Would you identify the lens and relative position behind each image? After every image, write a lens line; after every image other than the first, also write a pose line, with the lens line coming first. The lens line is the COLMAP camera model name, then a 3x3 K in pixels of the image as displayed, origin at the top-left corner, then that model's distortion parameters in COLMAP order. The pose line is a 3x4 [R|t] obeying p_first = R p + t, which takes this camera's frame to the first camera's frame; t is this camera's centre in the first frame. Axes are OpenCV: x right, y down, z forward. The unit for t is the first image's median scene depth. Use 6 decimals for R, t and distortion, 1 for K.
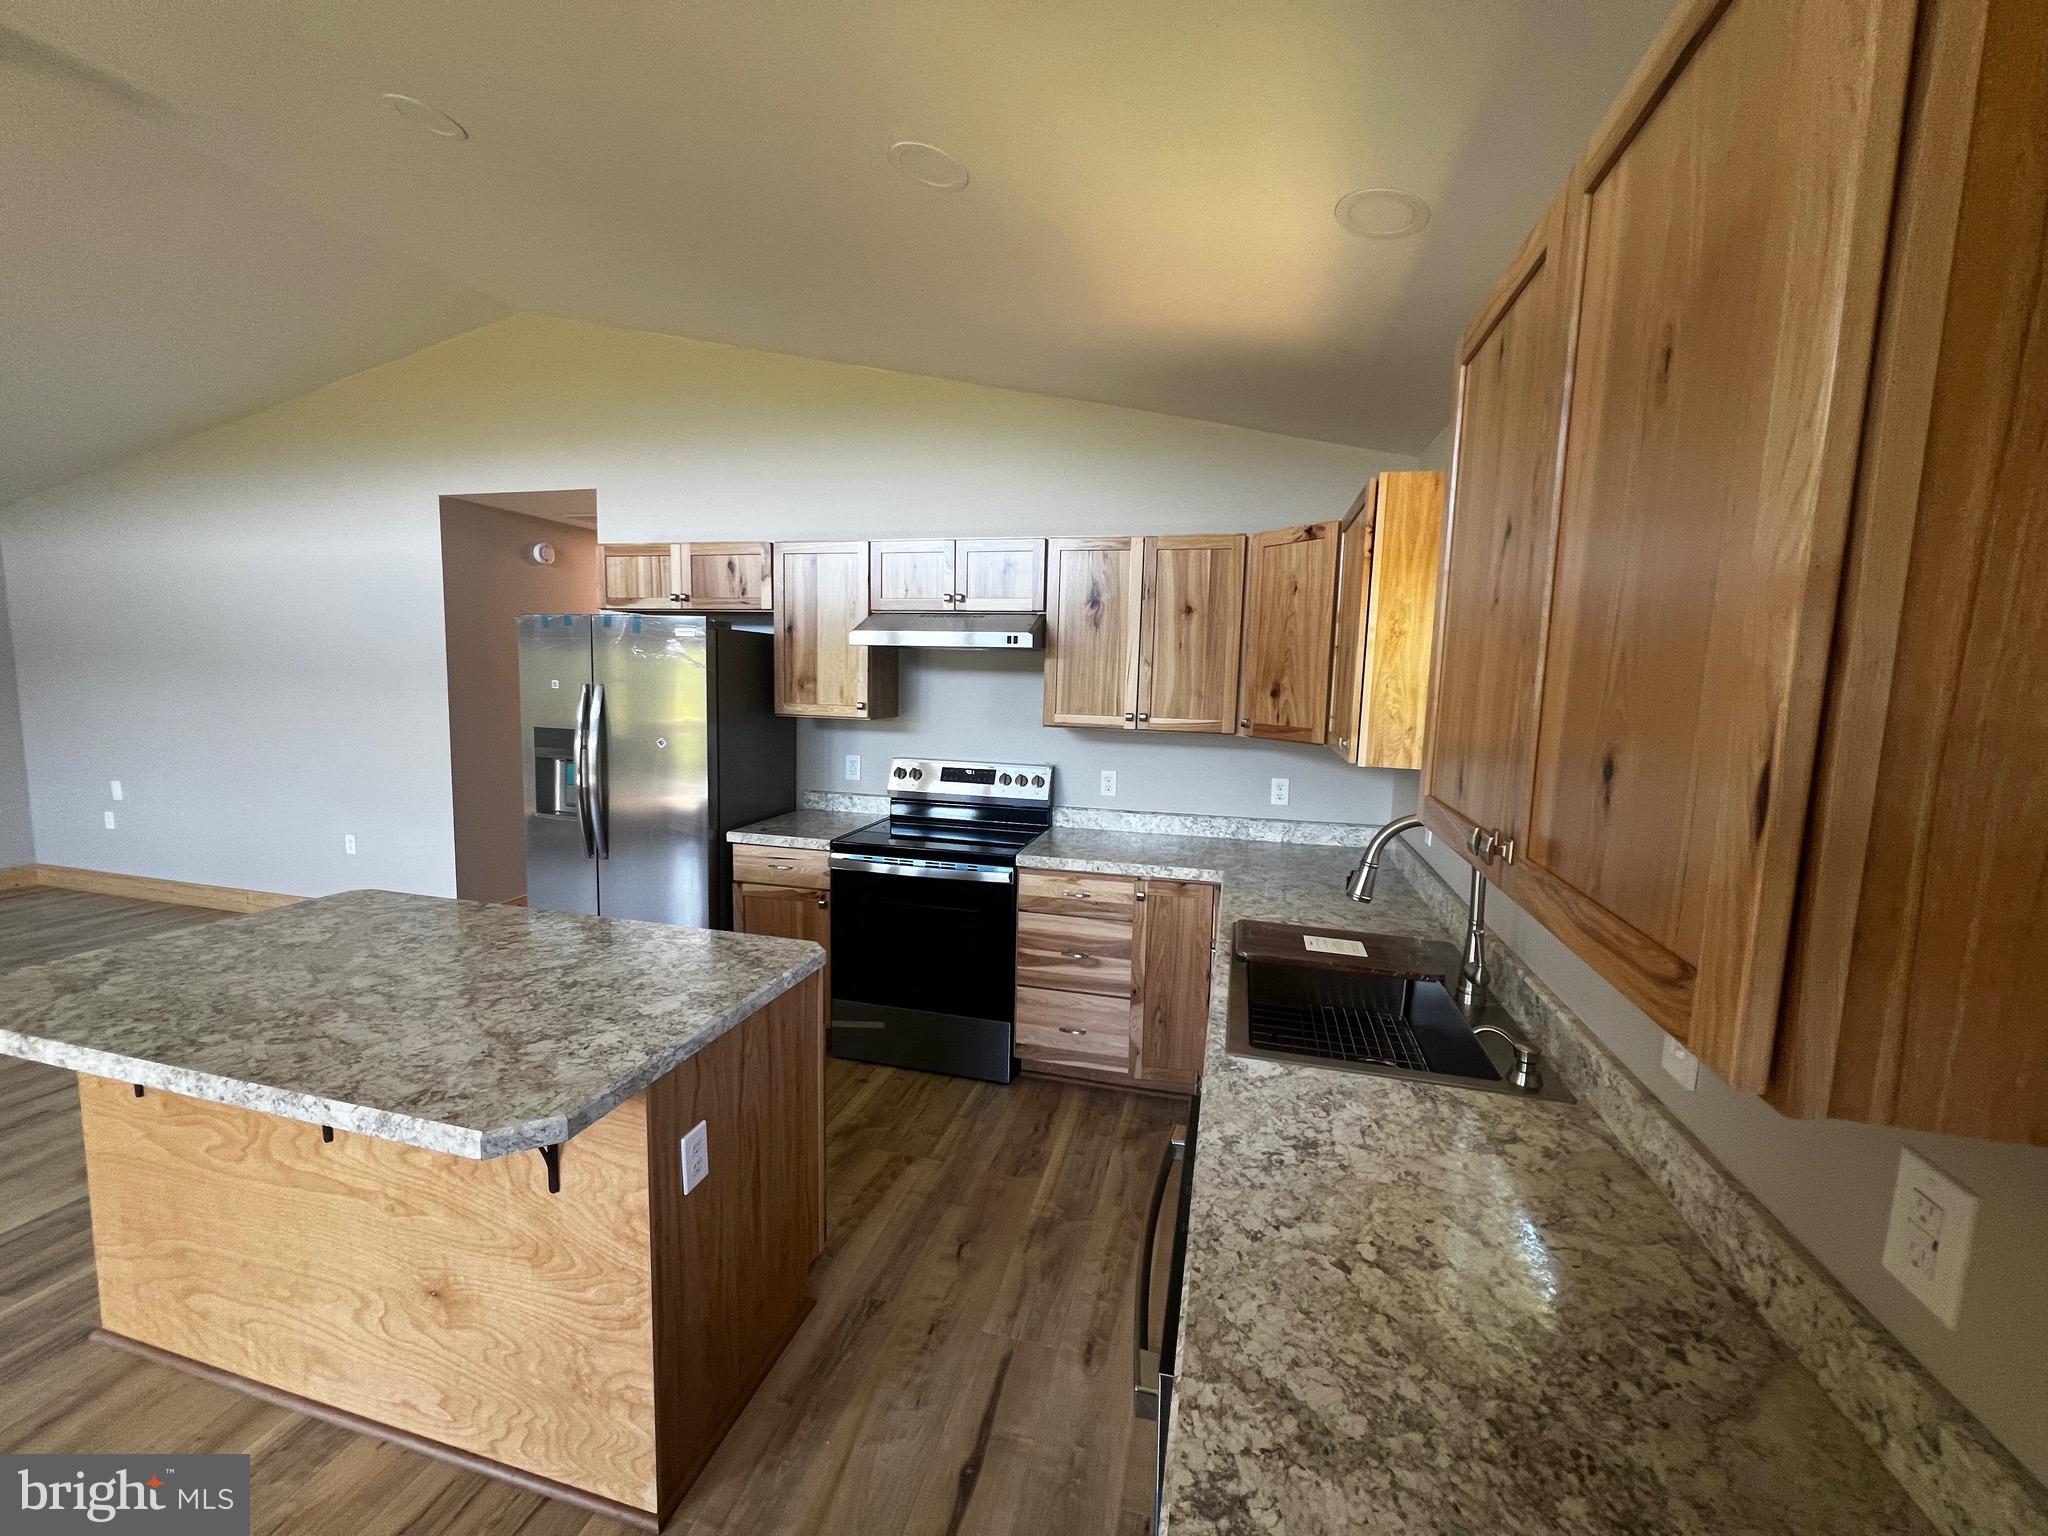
lens RADIAL K [[827.3, 0, 1020.3], [0, 827.3, 763.8], [0, 0, 1]] dist [0.002724, 0.000690]
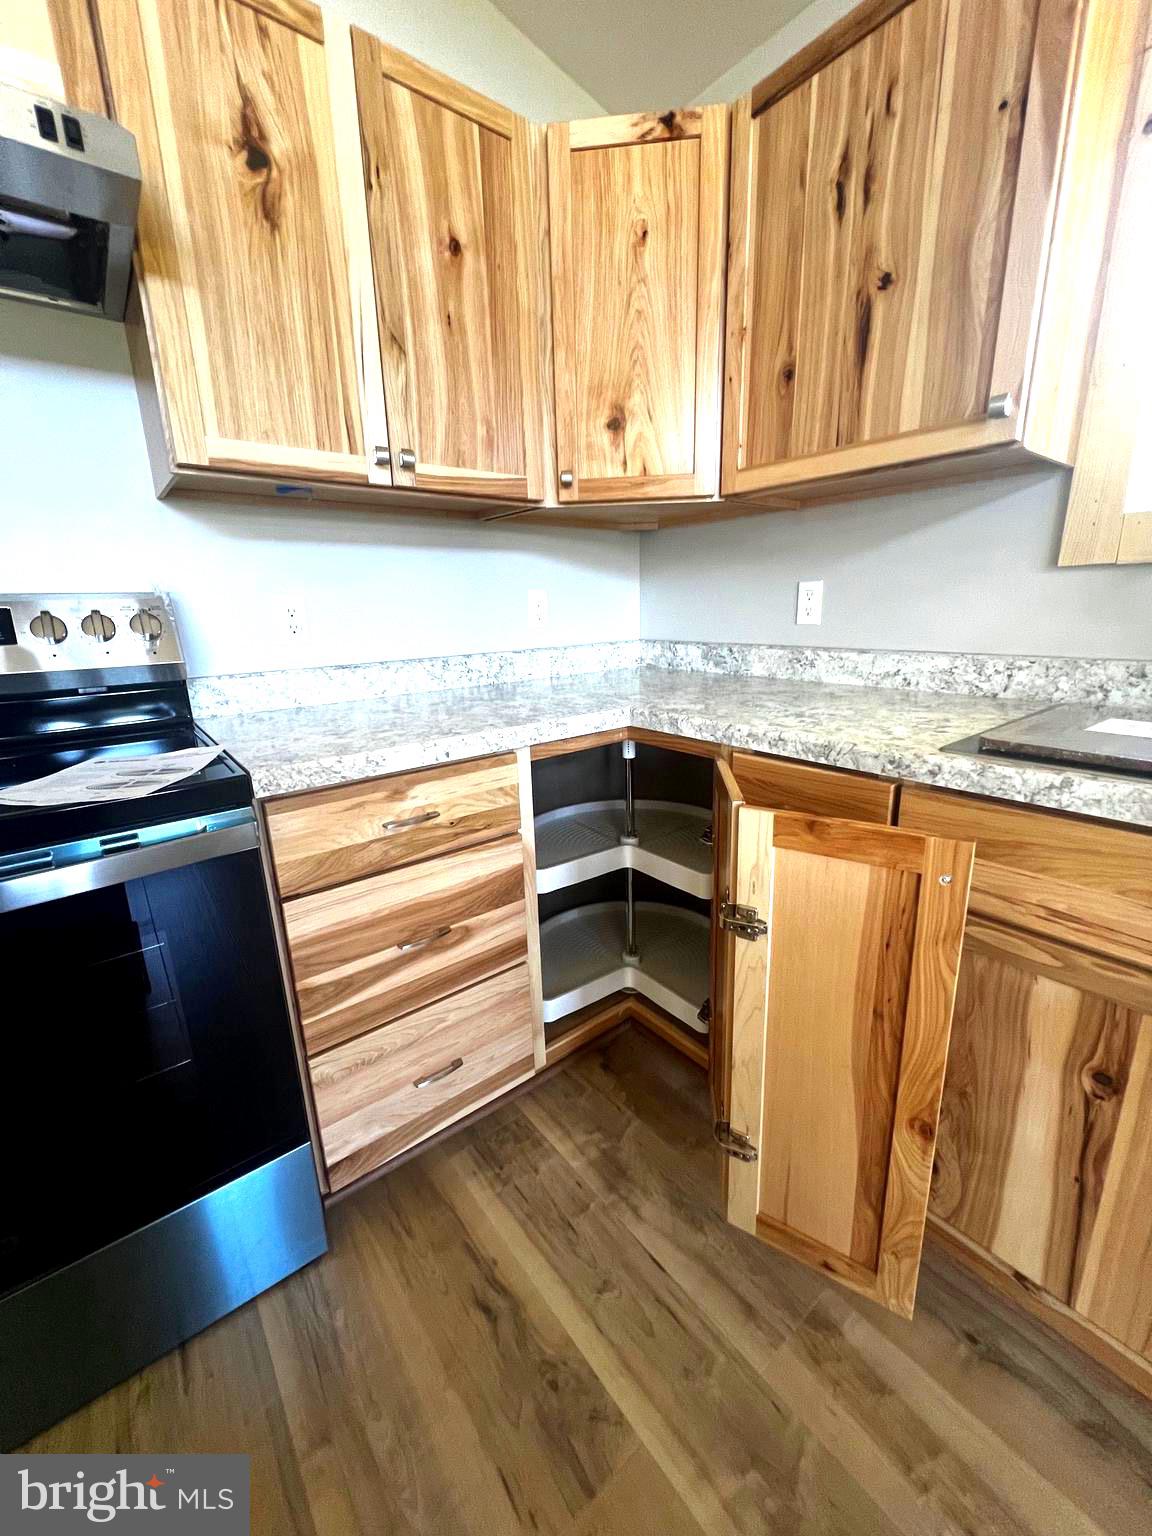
lens RADIAL K [[620.5, 0, 581.4], [0, 620.5, 767.3], [0, 0, 1]] dist [0.002724, 0.000690]
pose [[0.586138, -0.244057, 0.772579, -0.138321], [0.130761, 0.969547, 0.207073, 0.066444], [-0.799590, -0.020350, 0.600202, 0.690155]]
